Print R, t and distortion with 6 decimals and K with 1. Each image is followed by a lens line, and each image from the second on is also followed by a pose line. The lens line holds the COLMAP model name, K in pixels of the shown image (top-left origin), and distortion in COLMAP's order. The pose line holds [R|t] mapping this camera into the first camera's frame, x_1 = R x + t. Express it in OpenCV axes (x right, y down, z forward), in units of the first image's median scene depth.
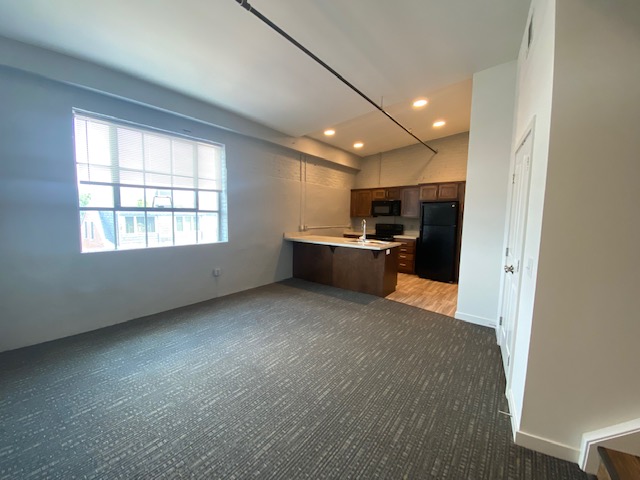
lens RADIAL K [[253.1, 0, 322.3], [0, 253.1, 236.1], [0, 0, 1]] dist [-0.024715, -0.001218]
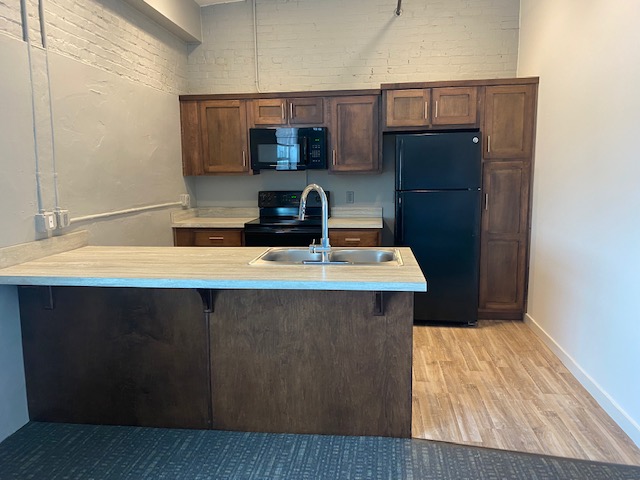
lens RADIAL K [[490.0, 0, 331.3], [0, 490.0, 228.5], [0, 0, 1]] dist [0.003657, 0.000905]
pose [[0.849629, -0.086866, 0.520178, -0.096579], [0.066534, 0.996116, 0.057670, -0.037690], [-0.523168, -0.014388, 0.852108, 0.416849]]
